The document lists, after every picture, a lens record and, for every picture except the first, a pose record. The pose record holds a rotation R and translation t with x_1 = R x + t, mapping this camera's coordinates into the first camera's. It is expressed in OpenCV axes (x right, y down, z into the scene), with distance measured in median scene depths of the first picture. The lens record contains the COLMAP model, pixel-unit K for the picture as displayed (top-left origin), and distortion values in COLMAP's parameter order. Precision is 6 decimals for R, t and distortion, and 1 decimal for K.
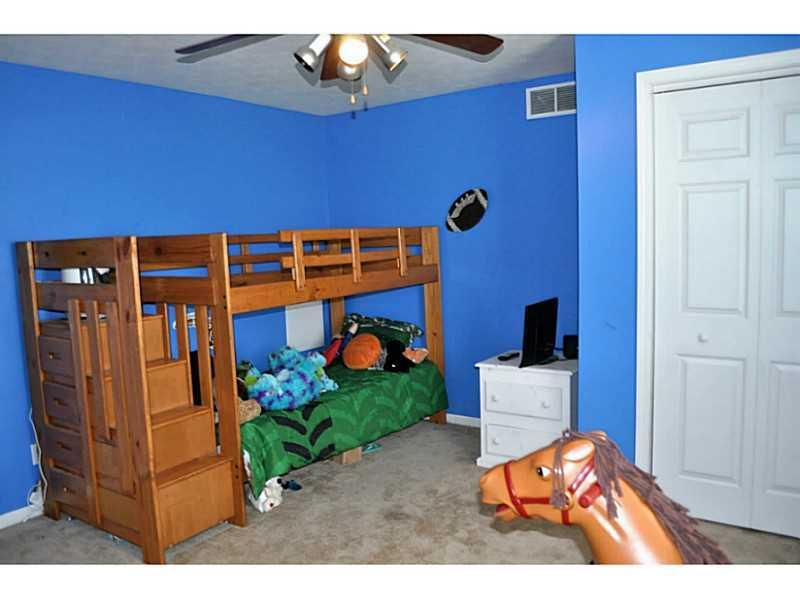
lens RADIAL K [[642.7, 0, 400.0], [0, 642.7, 299.5], [0, 0, 1]] dist [-0.069610, 0.002310]
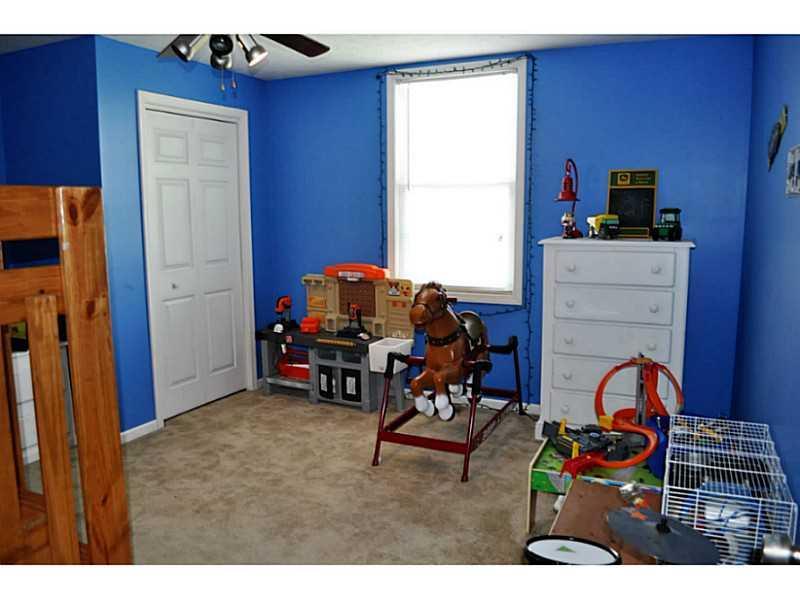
lens RADIAL K [[642.7, 0, 400.0], [0, 642.7, 299.5], [0, 0, 1]] dist [-0.069610, 0.002310]
pose [[-0.159341, -0.099500, 0.982197, -1.082334], [0.118382, 0.985803, 0.119071, -0.021491], [-0.980100, 0.135247, -0.145300, 0.737301]]
